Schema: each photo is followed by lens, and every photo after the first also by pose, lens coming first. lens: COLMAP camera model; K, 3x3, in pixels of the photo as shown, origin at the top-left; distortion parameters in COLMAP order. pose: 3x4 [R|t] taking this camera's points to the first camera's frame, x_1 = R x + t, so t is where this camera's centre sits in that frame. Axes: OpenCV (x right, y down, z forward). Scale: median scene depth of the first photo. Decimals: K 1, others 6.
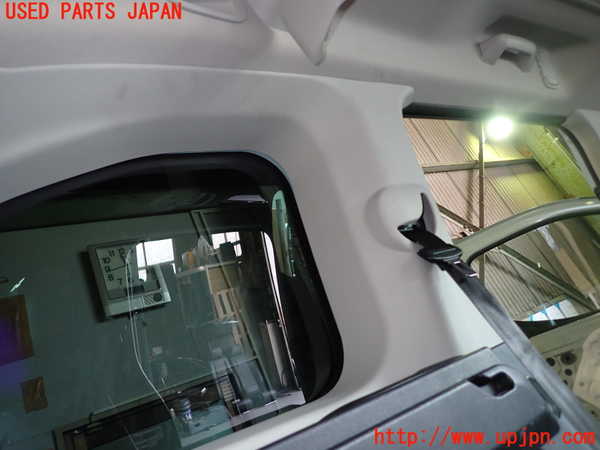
lens RADIAL K [[444.4, 0, 300.0], [0, 444.4, 225.0], [0, 0, 1]] dist [0.001548, -0.002494]
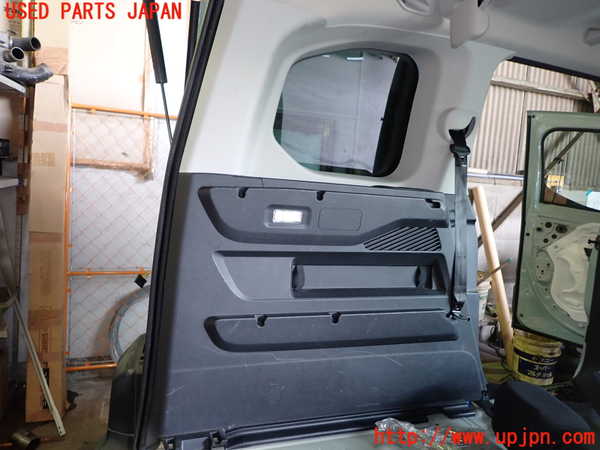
lens RADIAL K [[444.4, 0, 300.0], [0, 444.4, 225.0], [0, 0, 1]] dist [0.001548, -0.002494]
pose [[0.874694, 0.481130, -0.058516, -0.059522], [-0.368935, 0.739244, 0.563388, -0.574840], [0.314320, -0.471203, 0.824118, -1.161811]]
